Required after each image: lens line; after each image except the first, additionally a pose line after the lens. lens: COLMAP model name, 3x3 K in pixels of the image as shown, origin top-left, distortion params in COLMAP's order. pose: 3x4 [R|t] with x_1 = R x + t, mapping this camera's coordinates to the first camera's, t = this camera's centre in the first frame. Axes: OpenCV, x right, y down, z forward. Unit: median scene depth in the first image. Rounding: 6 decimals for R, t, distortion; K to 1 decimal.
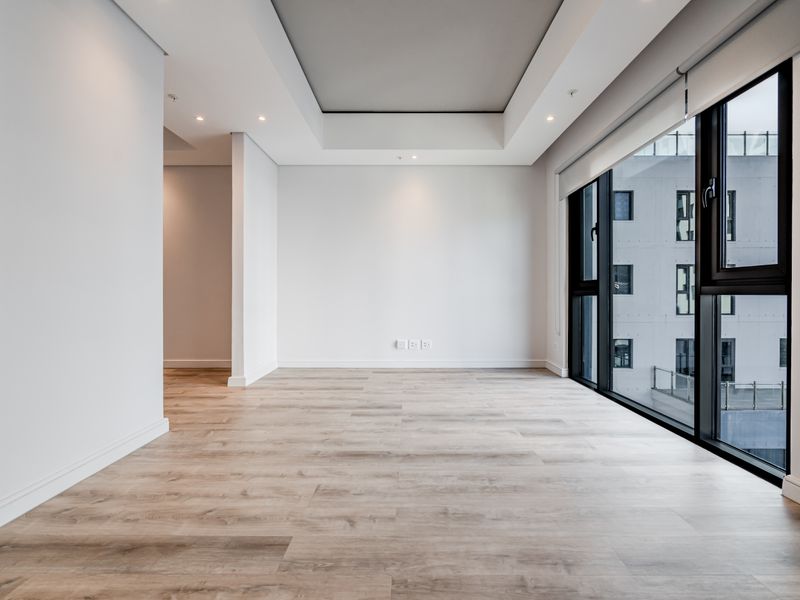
lens RADIAL K [[421.8, 0, 402.0], [0, 421.8, 296.4], [0, 0, 1]] dist [-0.002241, 0.001996]
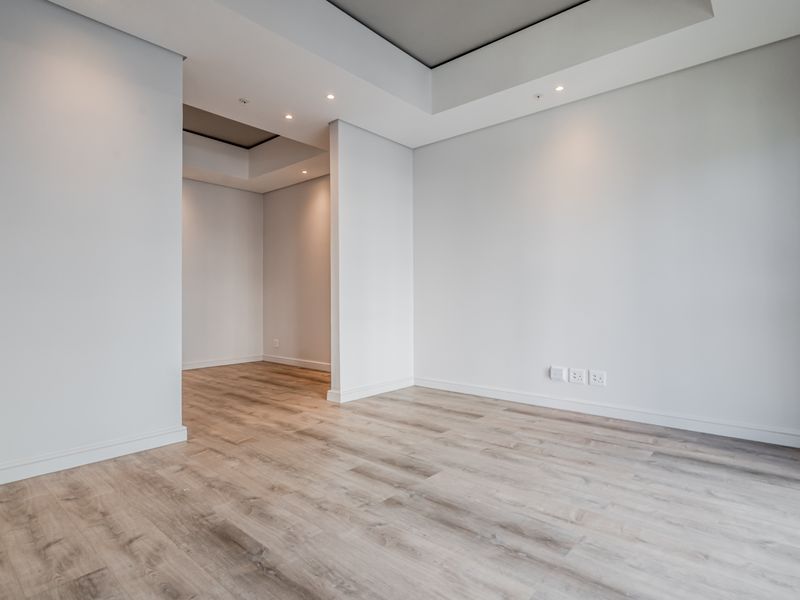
lens RADIAL K [[436.9, 0, 395.3], [0, 436.9, 299.0], [0, 0, 1]] dist [-0.002678, 0.003389]
pose [[0.749853, -0.004186, -0.661592, 0.509643], [0.001102, 0.999987, -0.005077, -0.003647], [0.661604, 0.003078, 0.749847, 0.590865]]
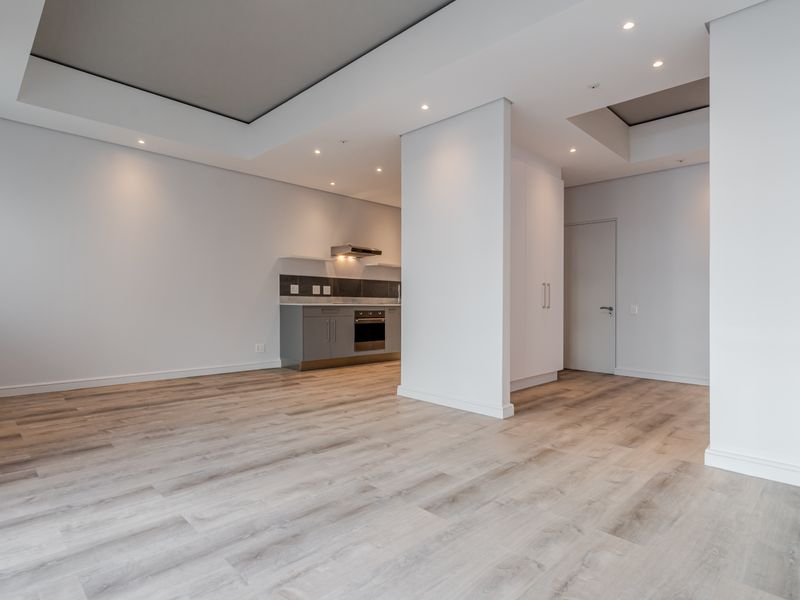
lens RADIAL K [[436.9, 0, 397.6], [0, 436.9, 301.9], [0, 0, 1]] dist [-0.002678, 0.003389]
pose [[-0.706747, -0.006797, -0.707434, 0.541755], [-0.016490, 0.999840, 0.006867, -0.010021], [0.707274, 0.016519, -0.706746, 1.742735]]
